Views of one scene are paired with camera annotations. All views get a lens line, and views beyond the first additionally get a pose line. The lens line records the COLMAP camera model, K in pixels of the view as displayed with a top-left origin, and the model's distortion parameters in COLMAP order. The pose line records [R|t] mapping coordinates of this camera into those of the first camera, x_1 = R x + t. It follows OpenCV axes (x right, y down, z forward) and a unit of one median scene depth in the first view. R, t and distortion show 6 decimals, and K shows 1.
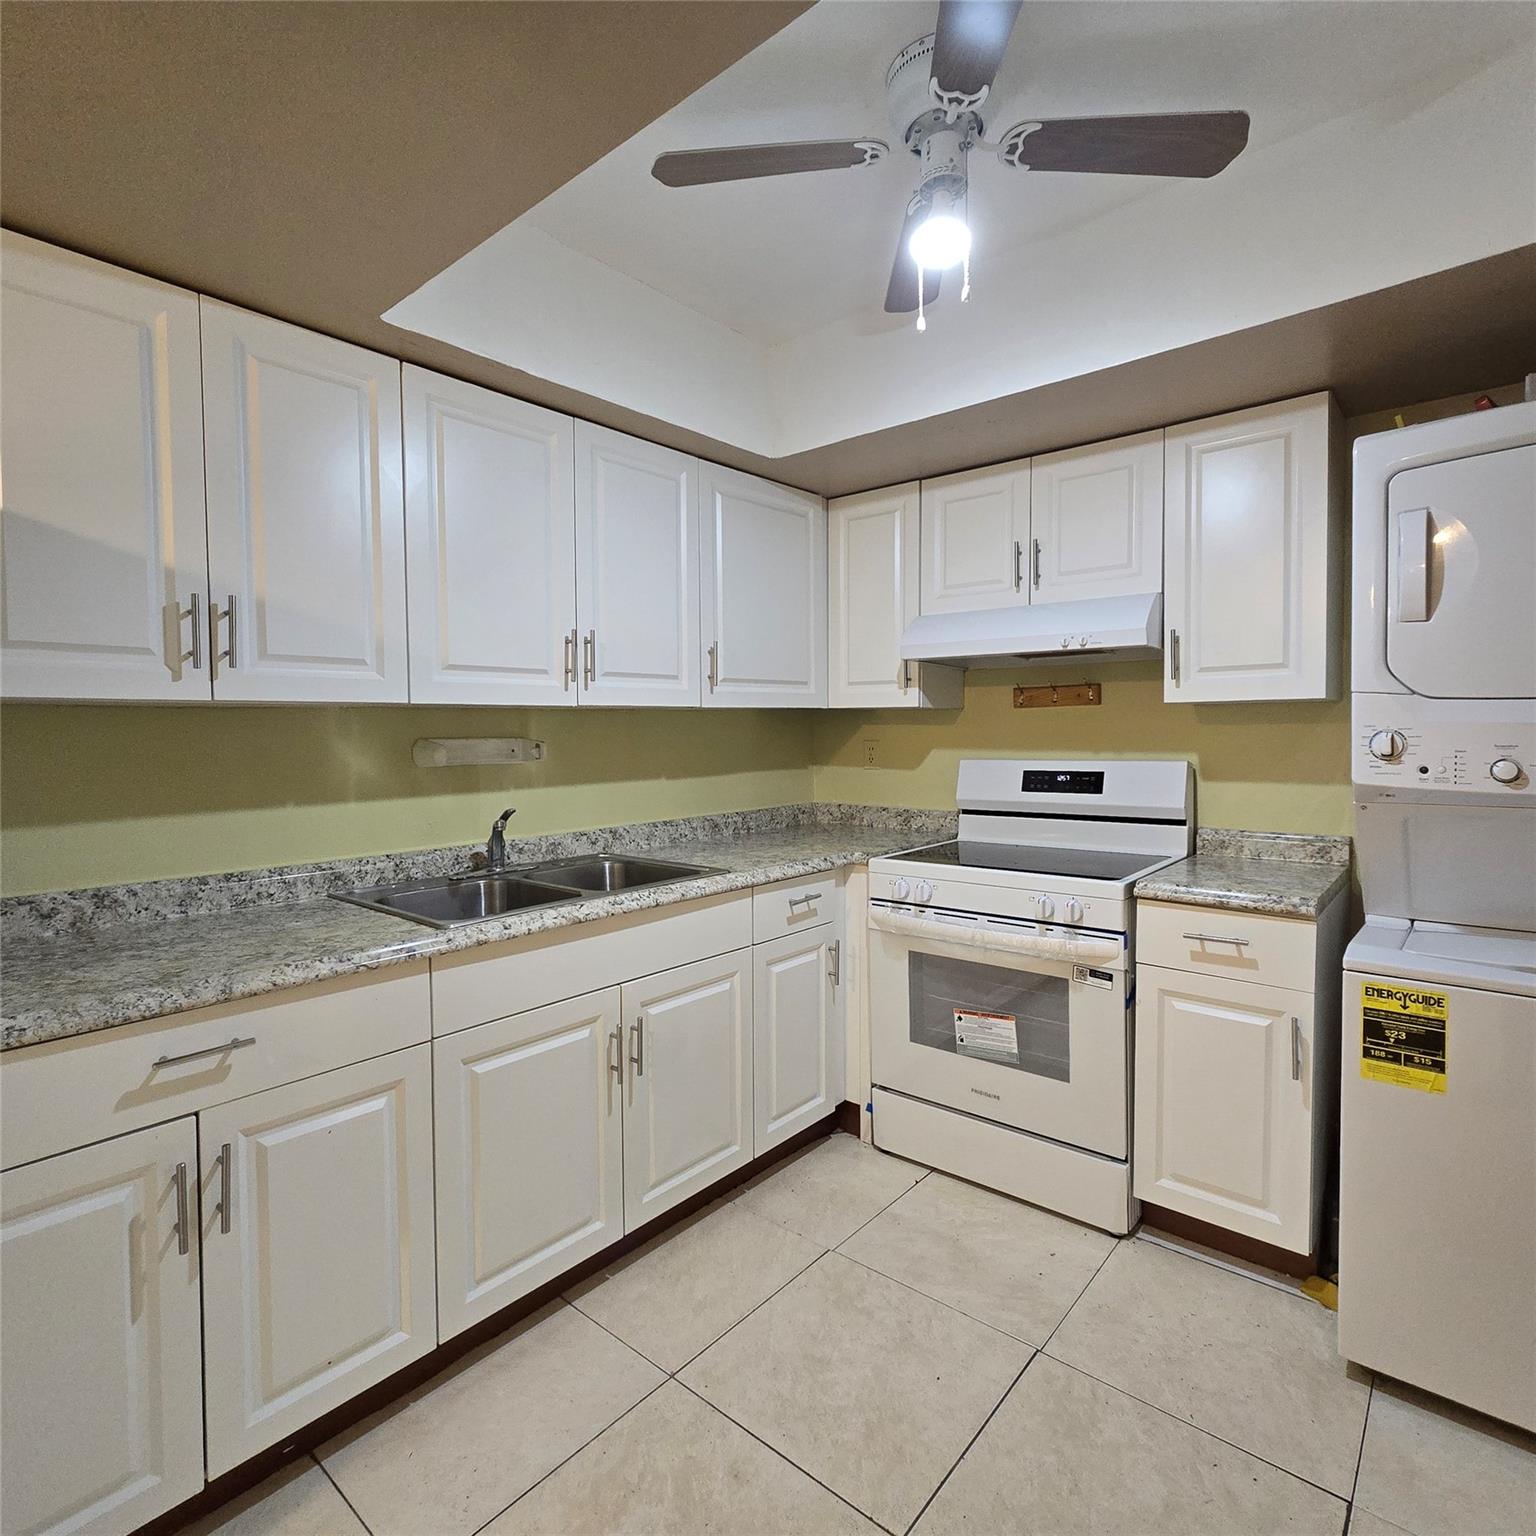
lens RADIAL K [[836.3, 0, 773.1], [0, 836.3, 760.3], [0, 0, 1]] dist [-0.007172, 0.001692]
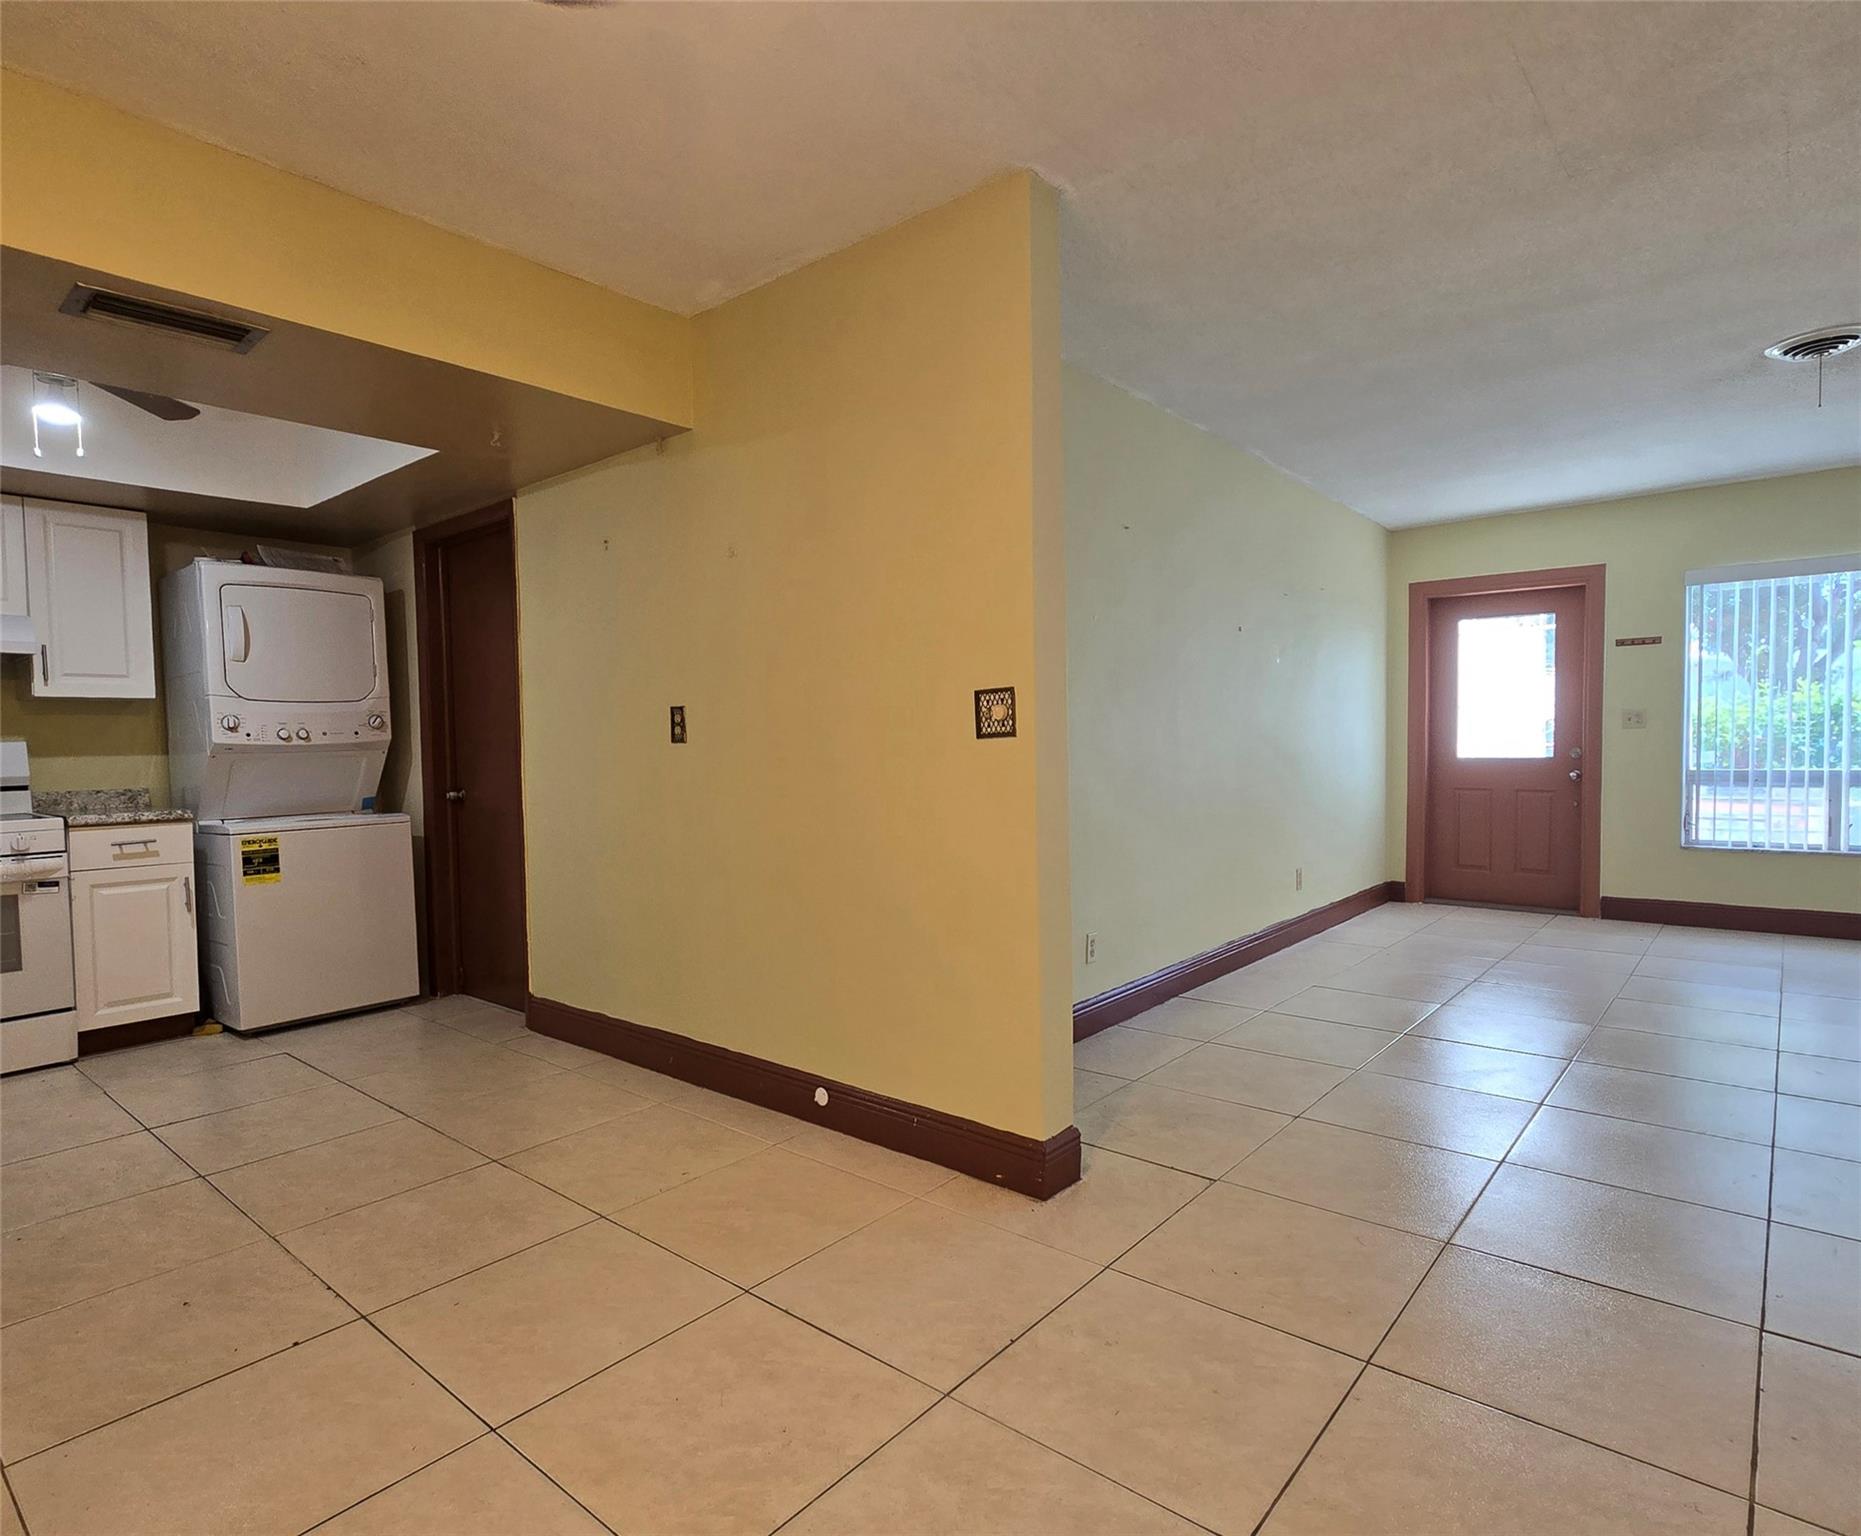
lens RADIAL K [[1010.2, 0, 935.3], [0, 1010.2, 772.9], [0, 0, 1]] dist [0.004940, 0.000180]
pose [[-0.013587, -0.023142, 0.999640, -1.367968], [0.052309, 0.998347, 0.023823, 0.105752], [-0.998539, 0.052614, -0.012354, -0.509606]]
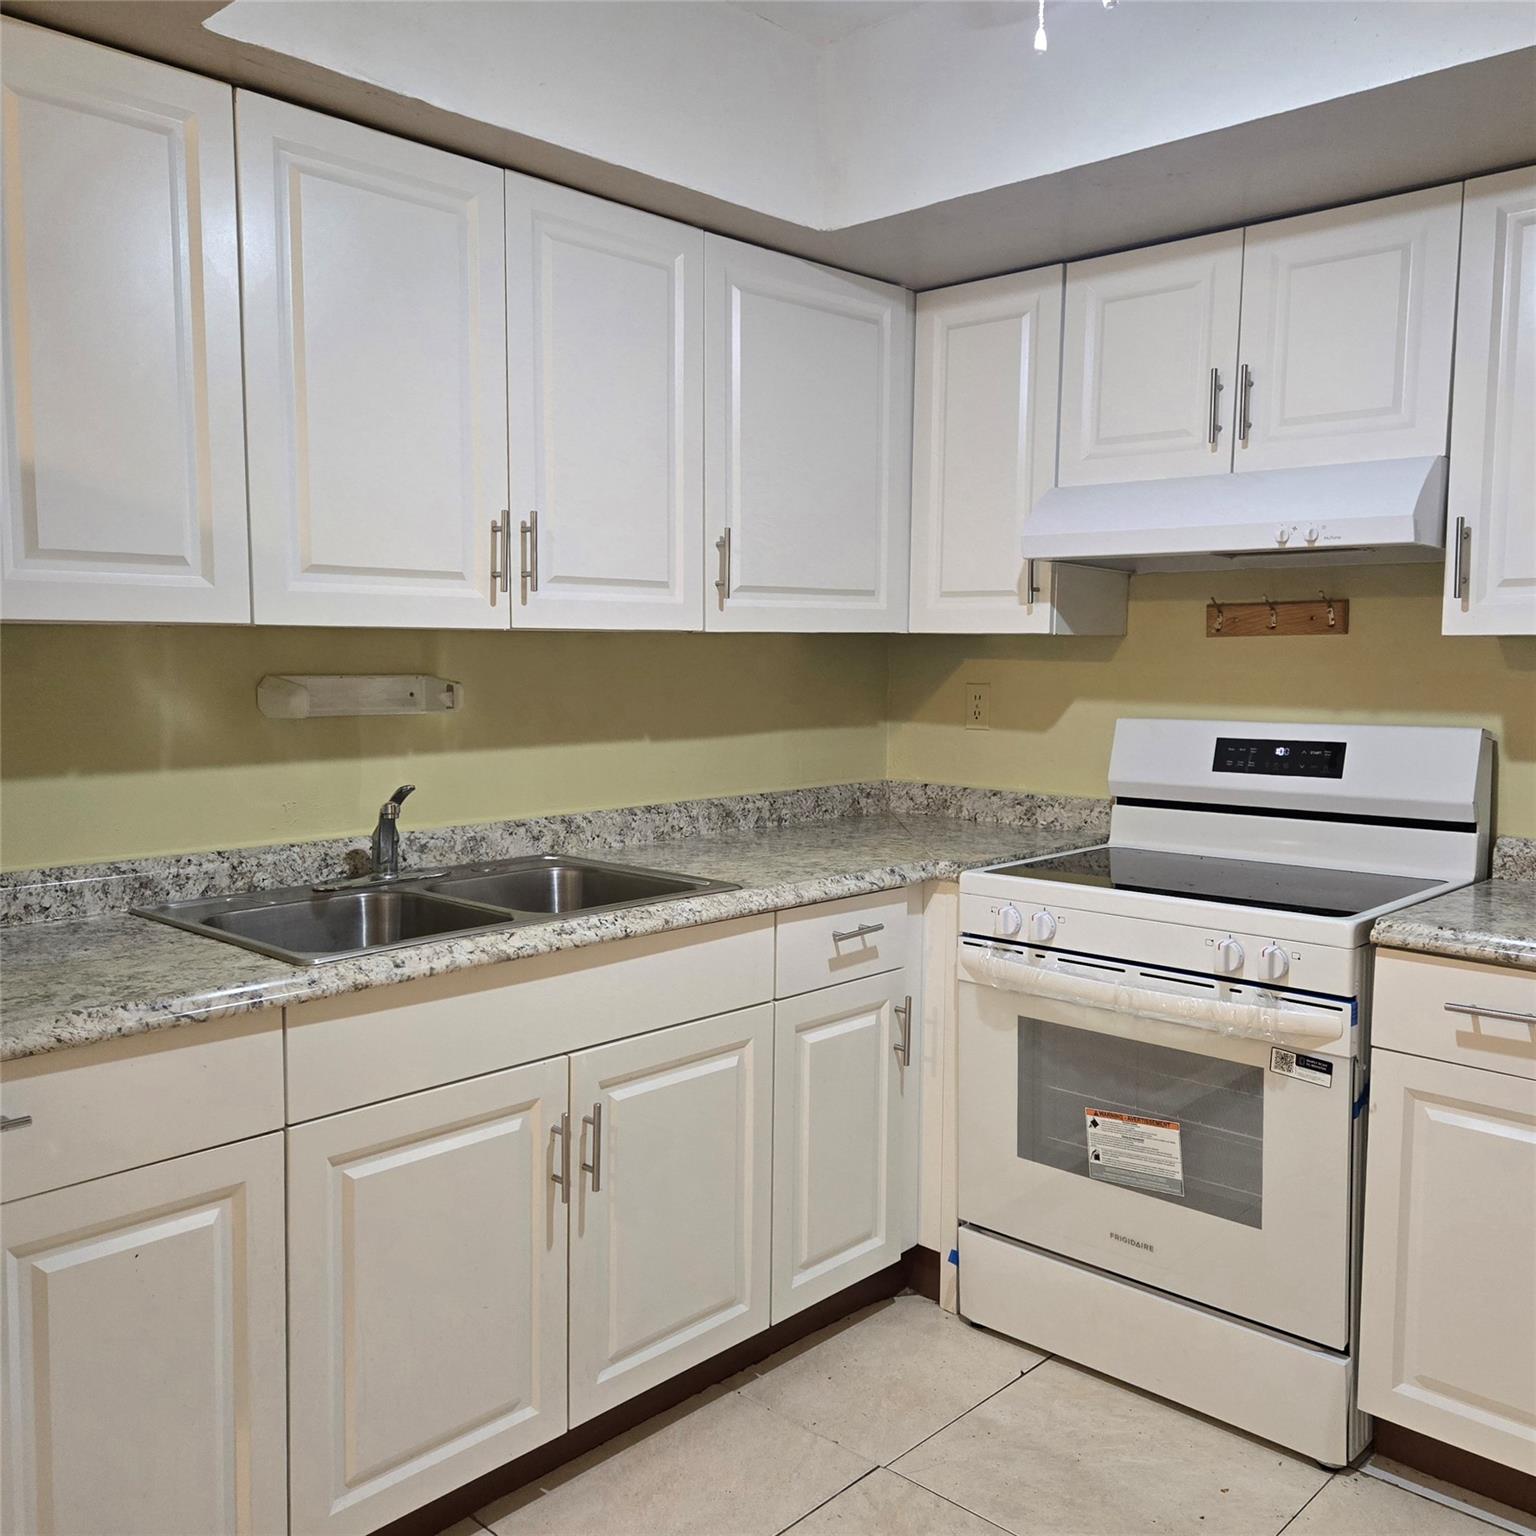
lens RADIAL K [[1383.4, 0, 783.3], [0, 1383.4, 769.1], [0, 0, 1]] dist [0.066974, -0.046956]
pose [[0.998821, 0.019441, -0.044479, 0.030082], [-0.017209, 0.998599, 0.050034, -0.014756], [0.045390, -0.049210, 0.997757, -0.076557]]
